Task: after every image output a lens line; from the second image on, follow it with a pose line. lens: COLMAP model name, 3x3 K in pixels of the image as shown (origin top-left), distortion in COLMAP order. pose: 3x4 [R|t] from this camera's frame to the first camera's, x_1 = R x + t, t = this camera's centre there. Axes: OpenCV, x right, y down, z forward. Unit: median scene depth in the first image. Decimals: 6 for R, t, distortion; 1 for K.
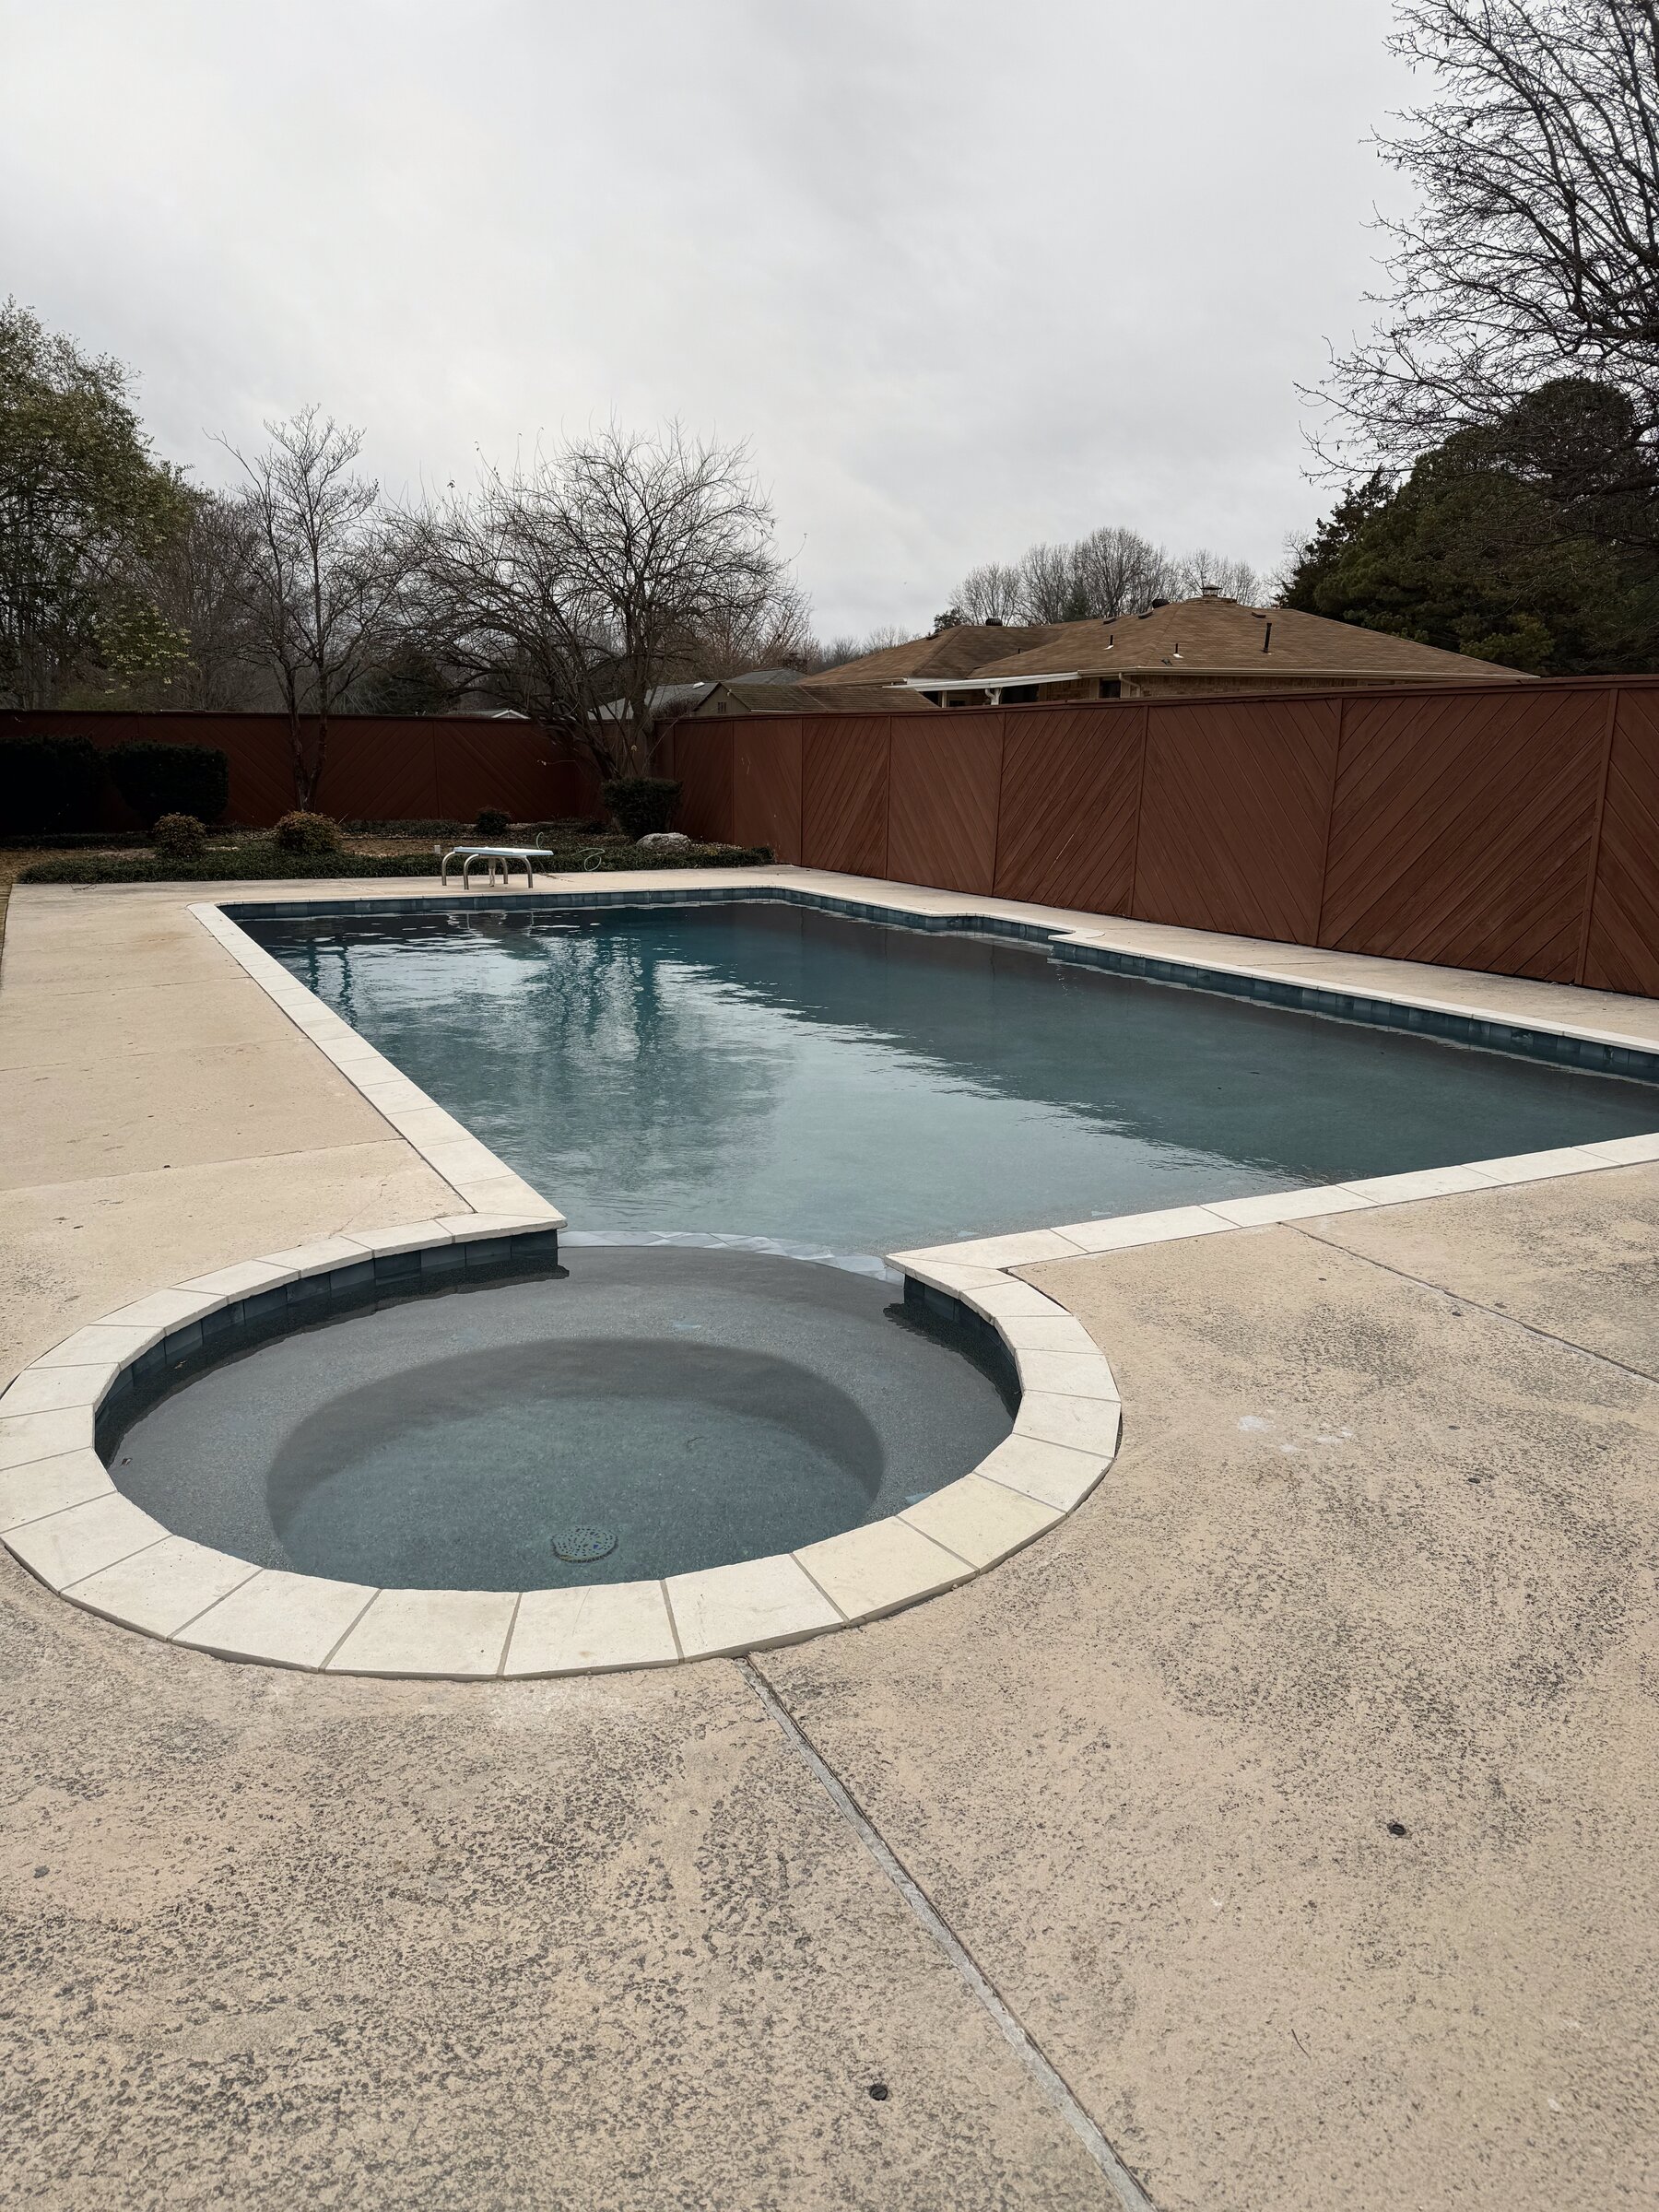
lens RADIAL K [[1544.7, 0, 825.4], [0, 1544.7, 1103.7], [0, 0, 1]] dist [0.014154, -0.014776]
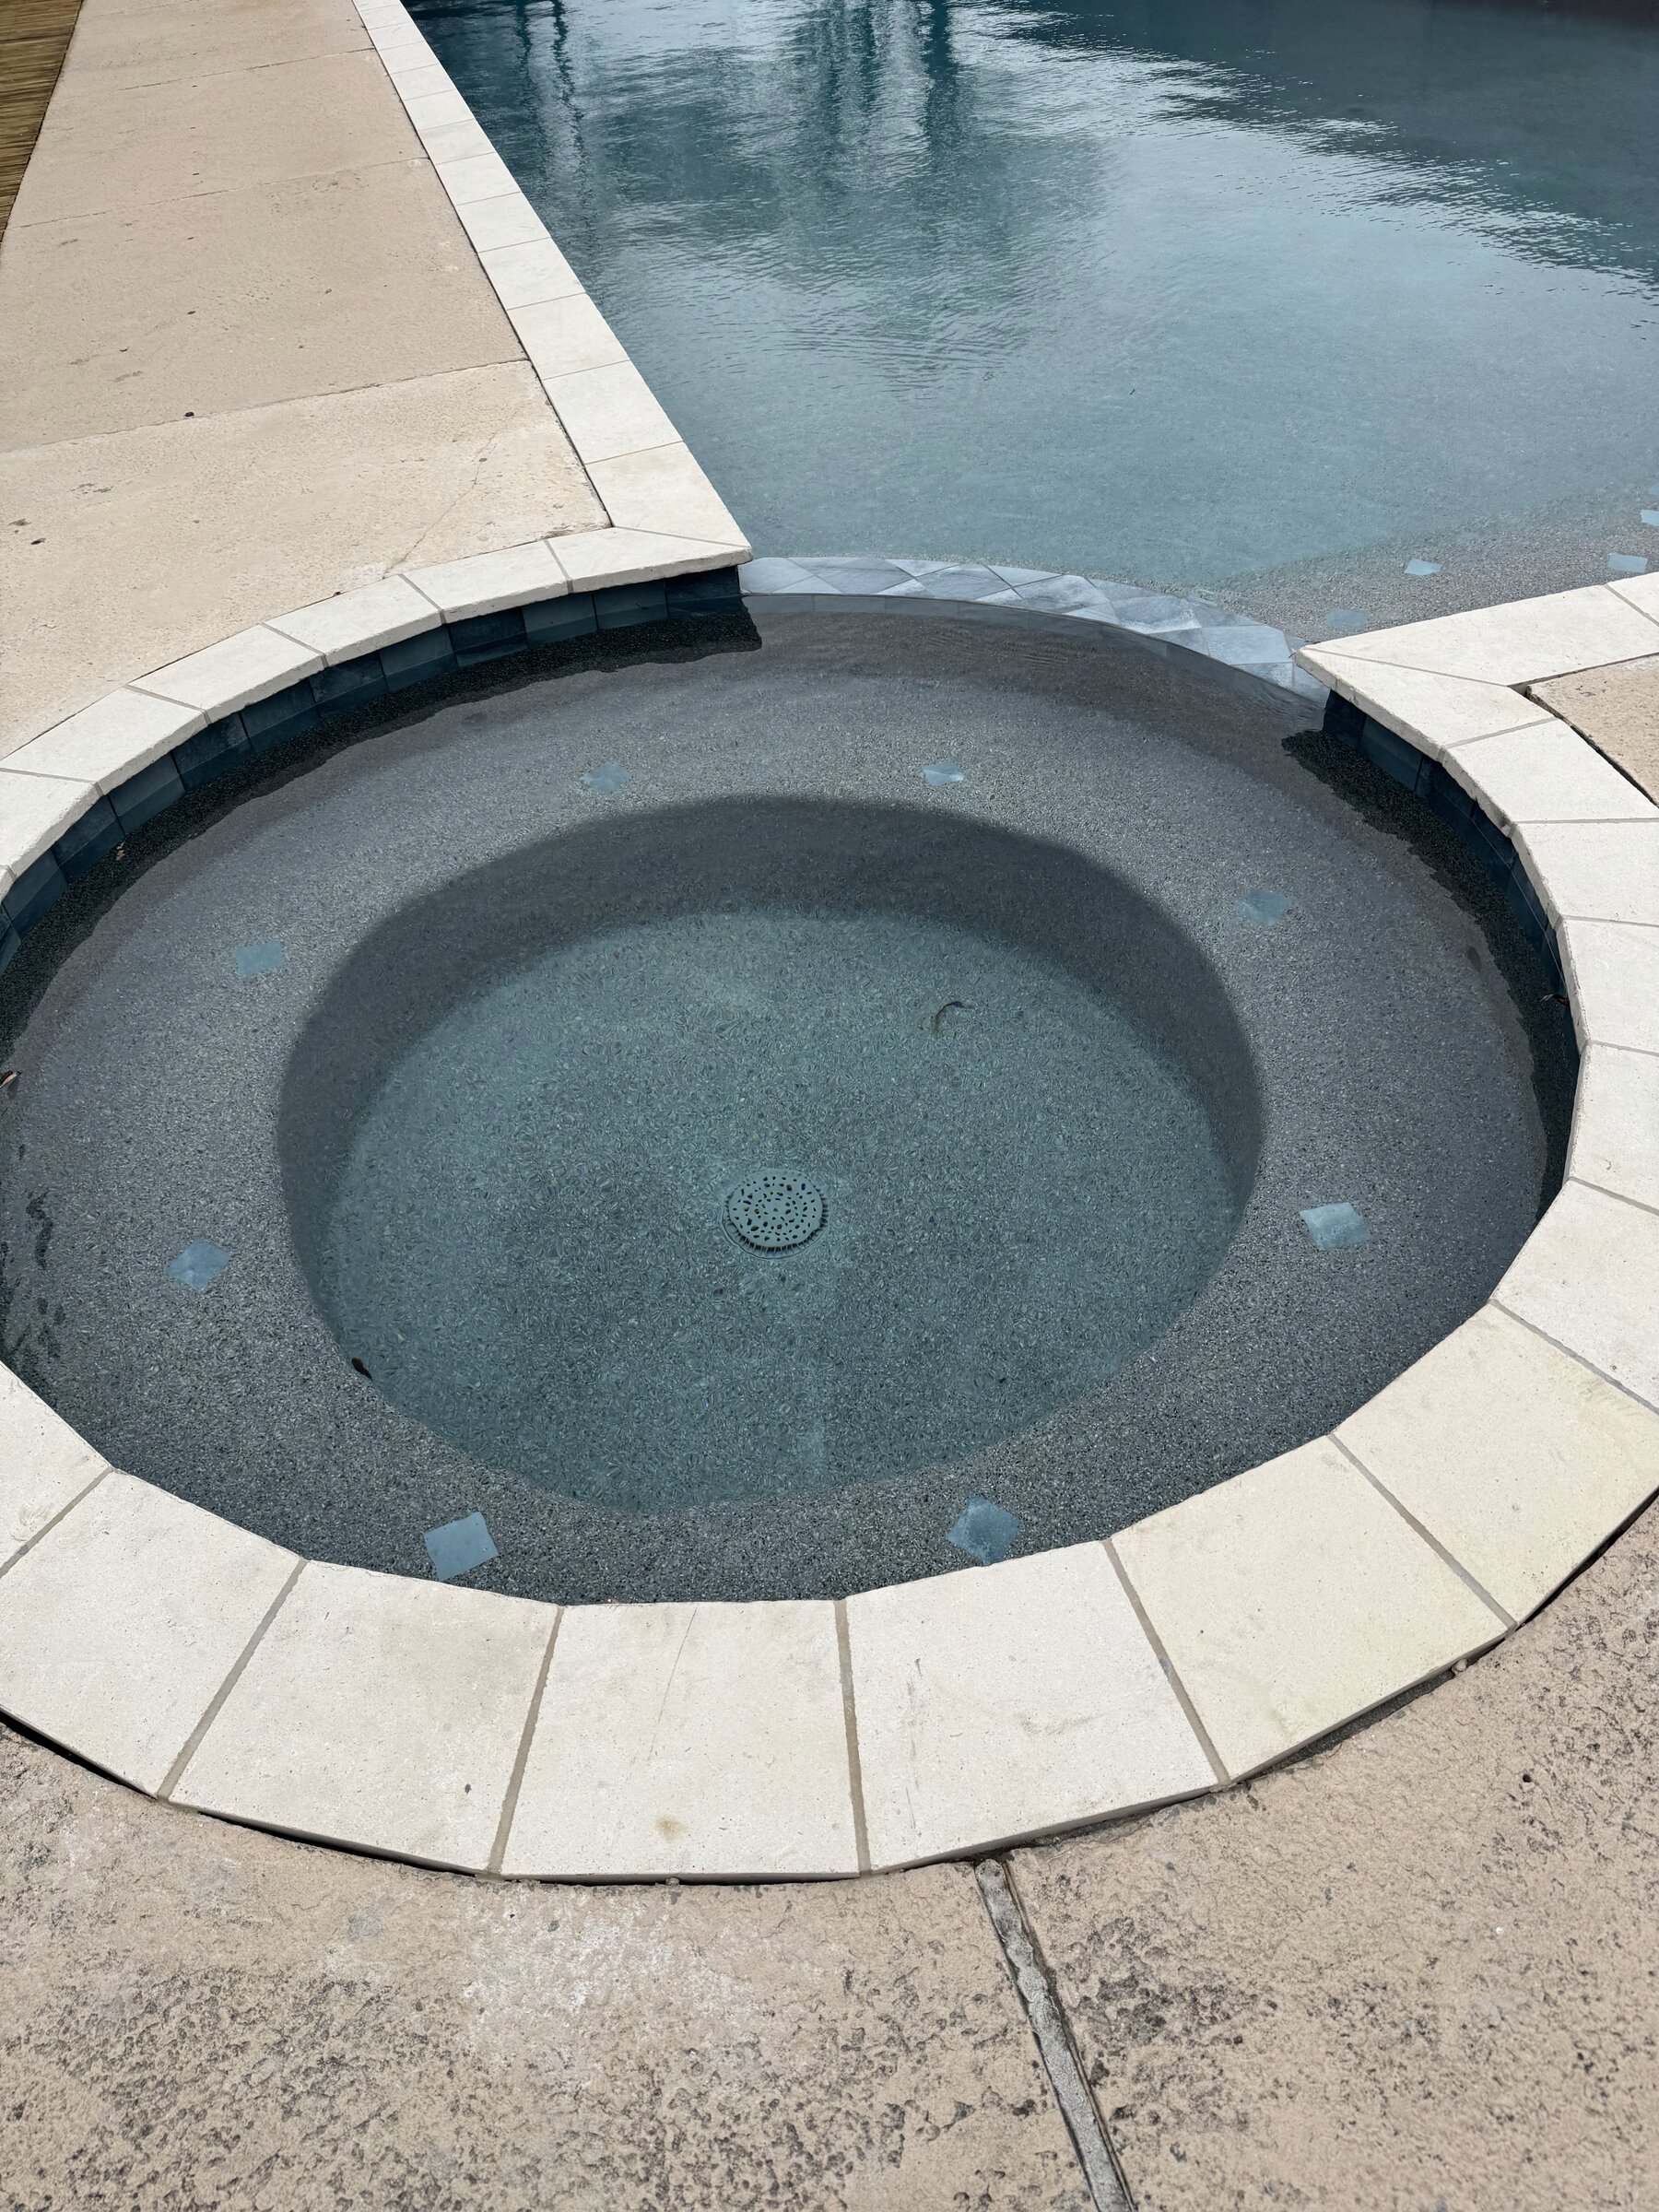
lens RADIAL K [[1544.7, 0, 848.2], [0, 1544.7, 1106.6], [0, 0, 1]] dist [0.014154, -0.014776]
pose [[0.985553, 0.069226, -0.154576, -0.038319], [0.019332, 0.860712, 0.508725, -0.076102], [0.168263, -0.504363, 0.846939, 0.665057]]
